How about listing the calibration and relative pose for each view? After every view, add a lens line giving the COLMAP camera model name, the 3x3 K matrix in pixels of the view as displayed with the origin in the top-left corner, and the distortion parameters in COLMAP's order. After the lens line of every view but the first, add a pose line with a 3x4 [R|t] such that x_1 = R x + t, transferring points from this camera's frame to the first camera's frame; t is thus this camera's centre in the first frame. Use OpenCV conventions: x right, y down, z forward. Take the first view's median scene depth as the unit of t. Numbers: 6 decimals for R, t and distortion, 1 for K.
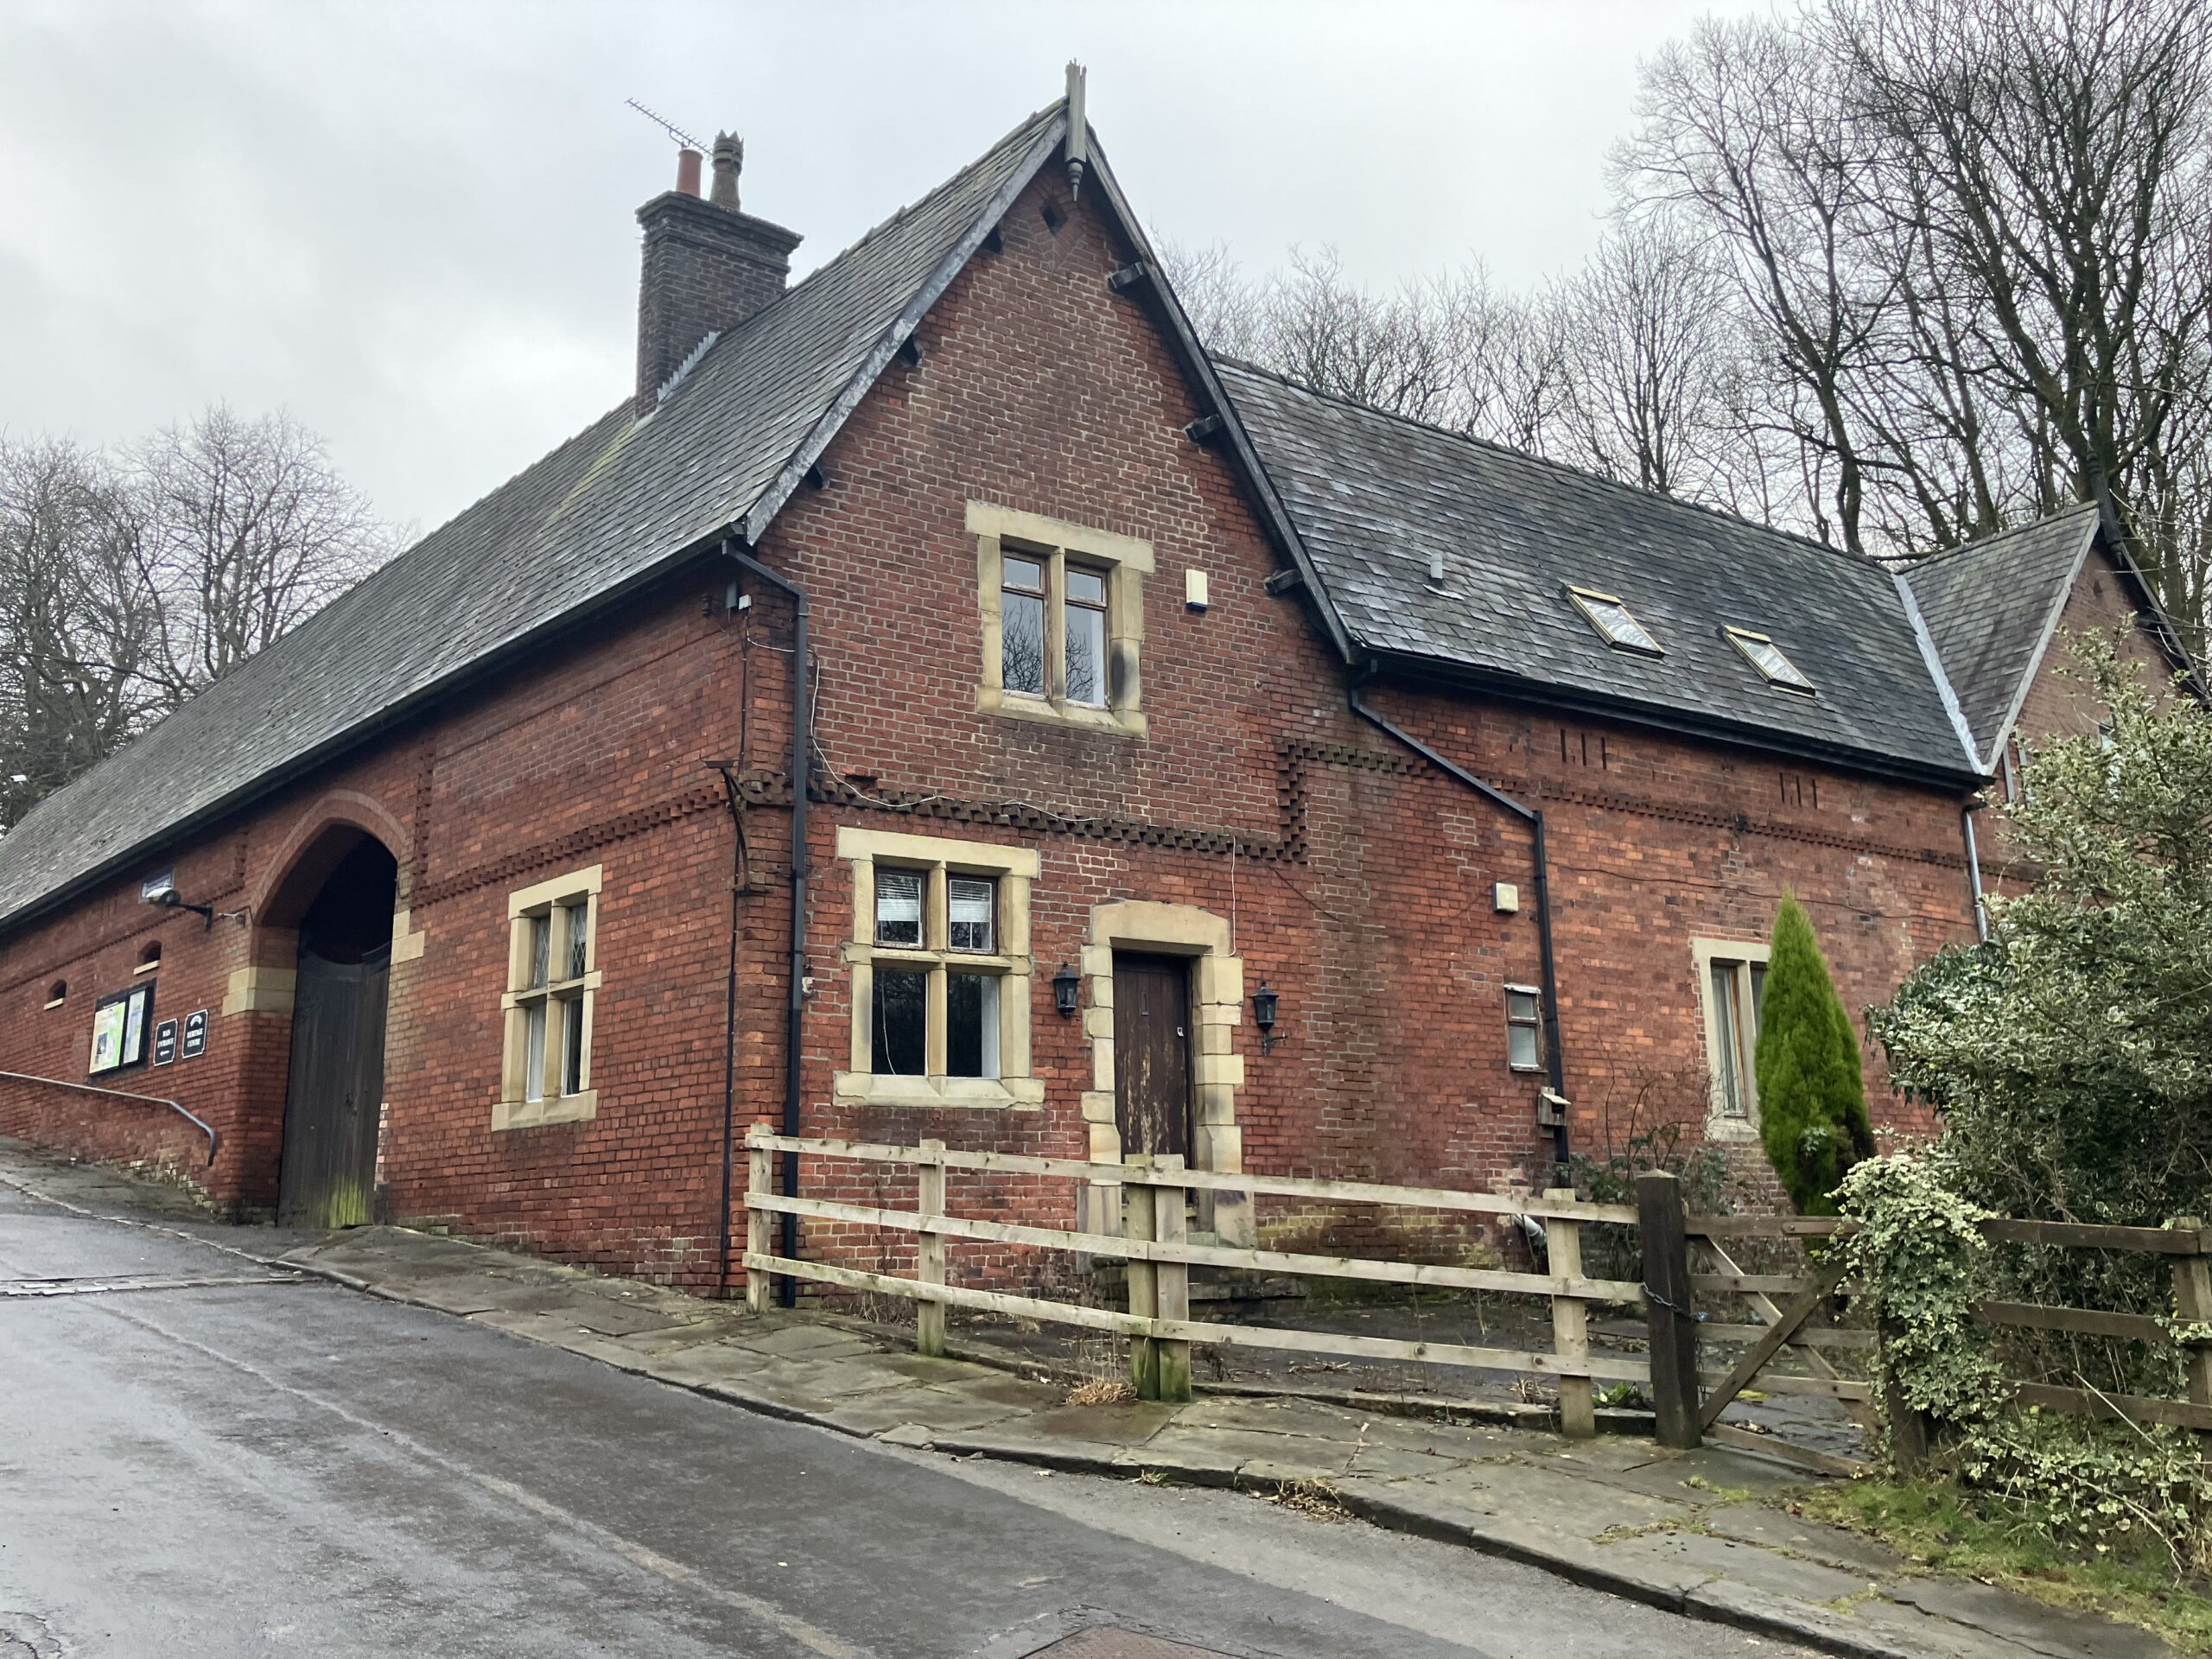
lens RADIAL K [[1786.1, 0, 1106.0], [0, 1786.1, 829.5], [0, 0, 1]] dist [0.053044, -0.261398]
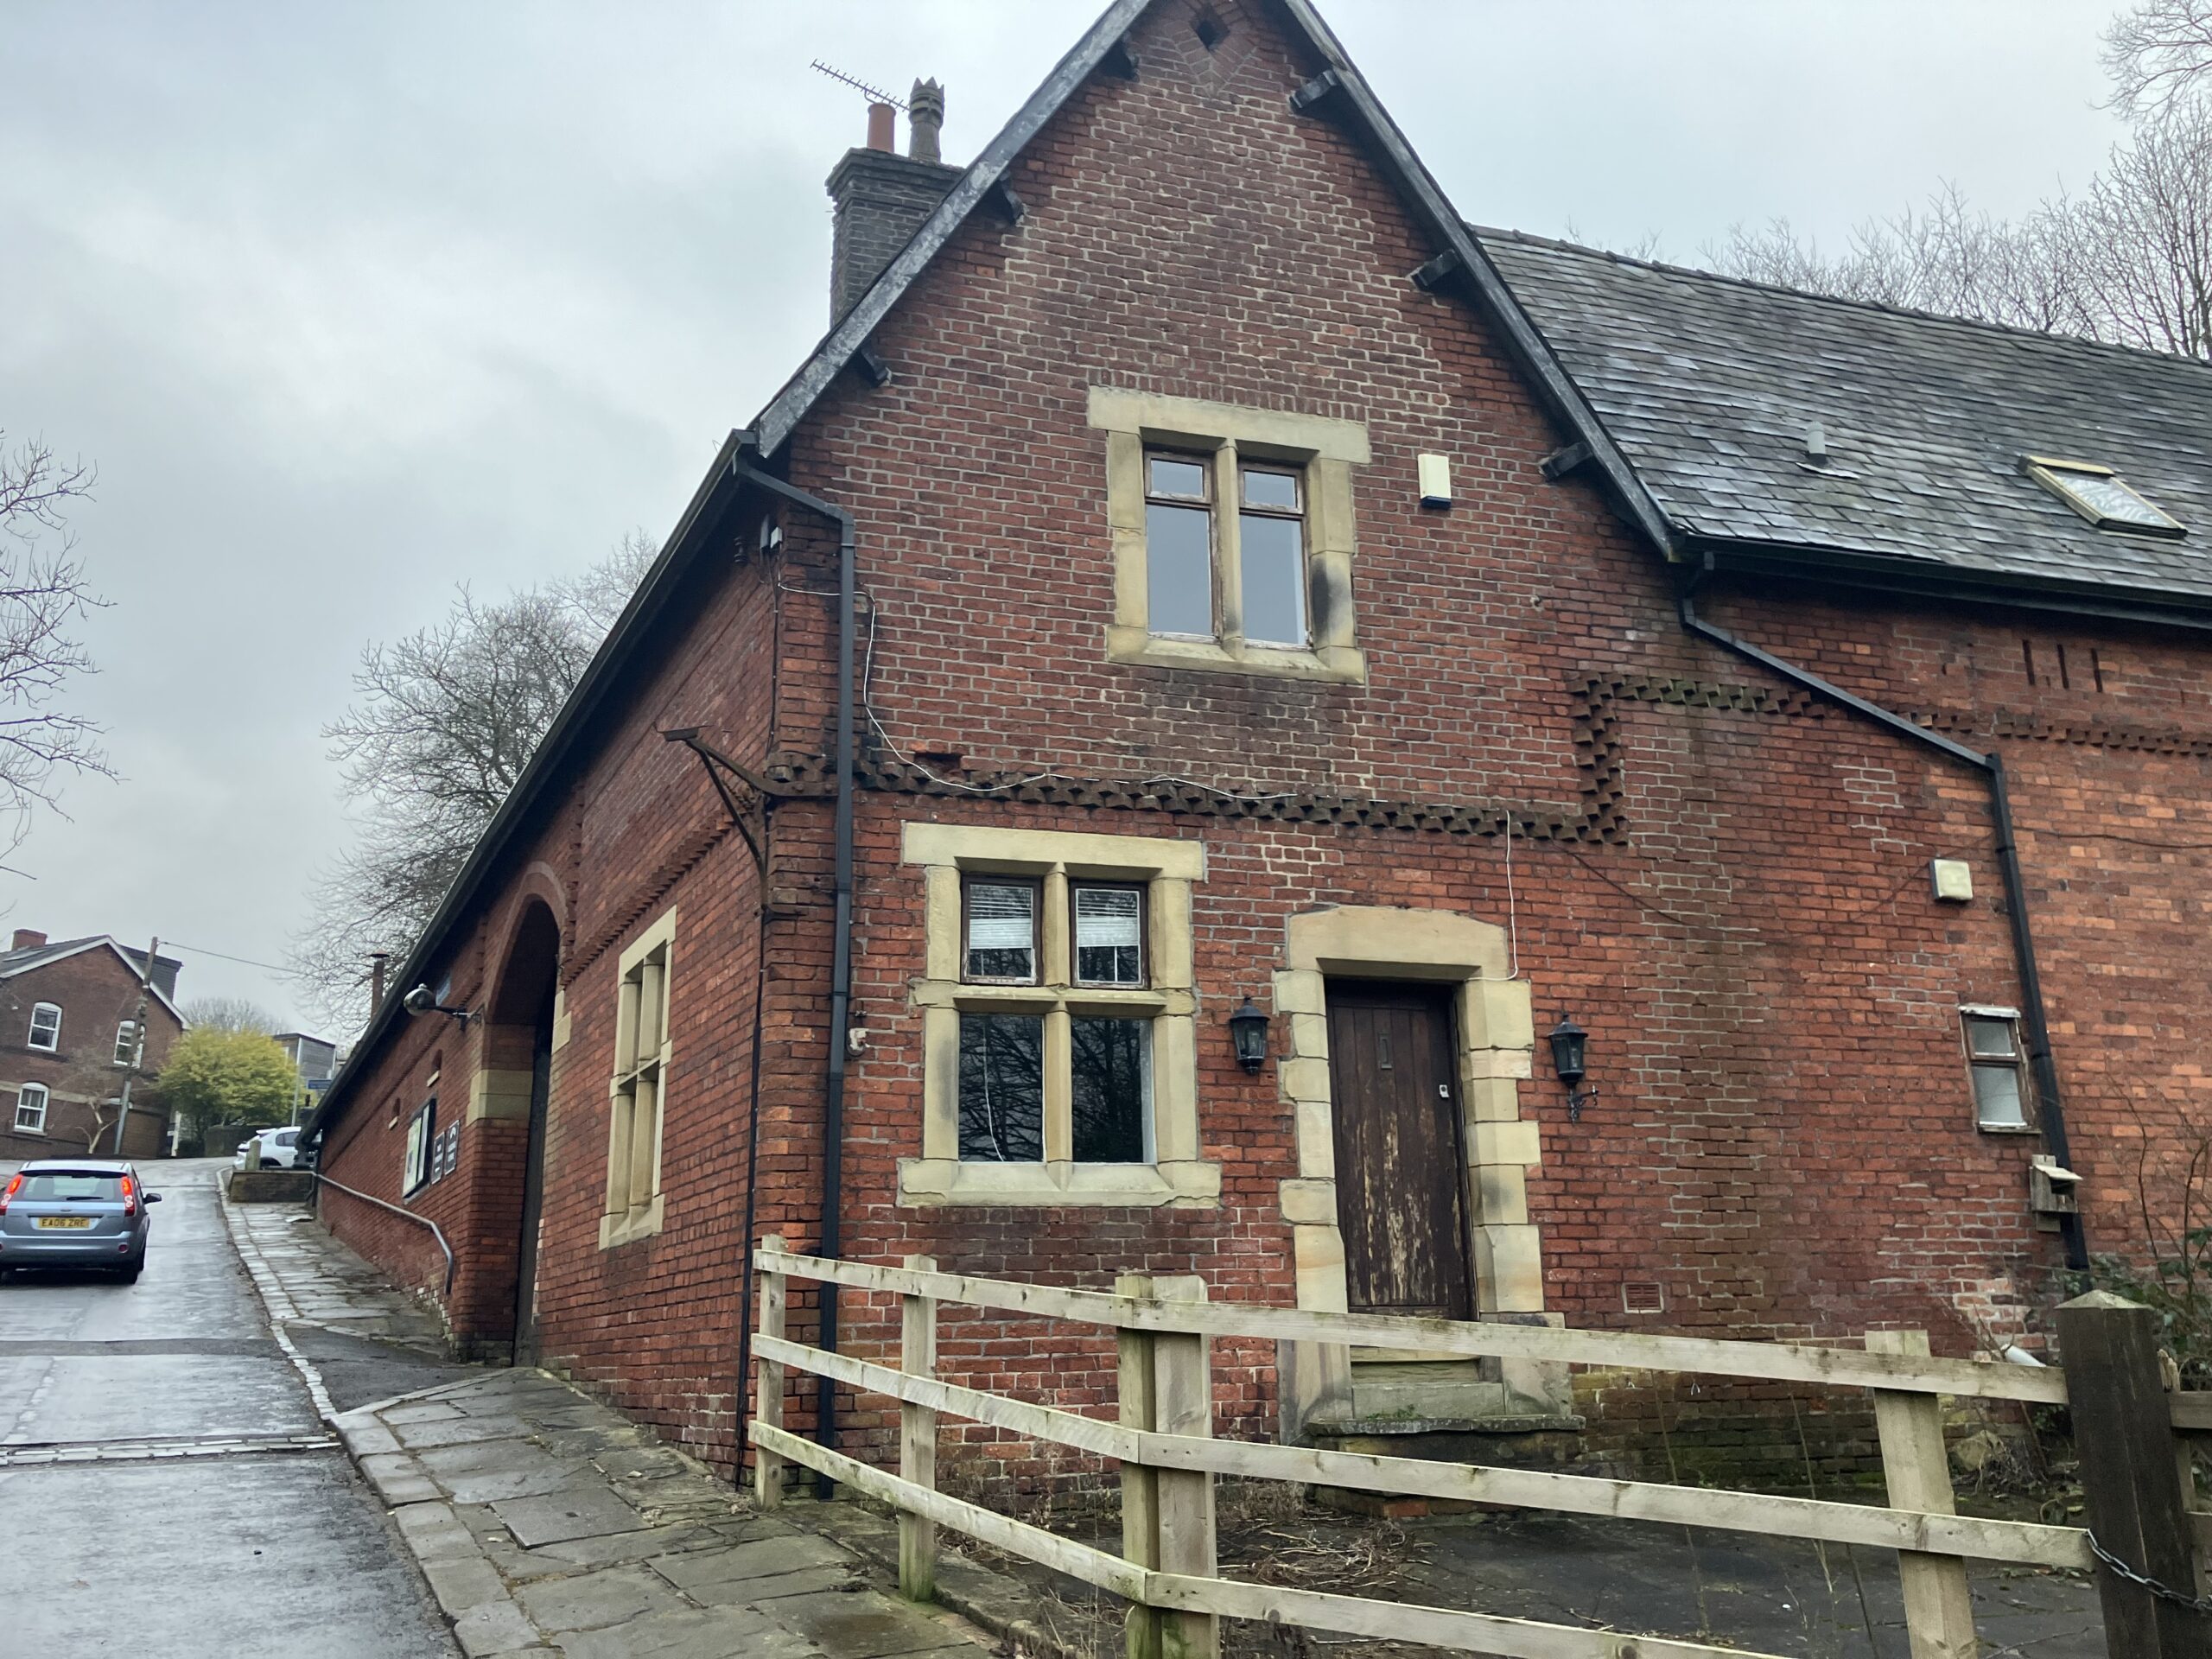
lens RADIAL K [[1836.0, 0, 1107.8], [0, 1836.0, 794.8], [0, 0, 1]] dist [-0.014794, -0.002804]
pose [[0.959633, -0.083611, -0.268539, 0.116516], [0.064238, 0.994711, -0.080152, 0.046086], [0.273820, 0.059666, 0.959928, 0.262296]]
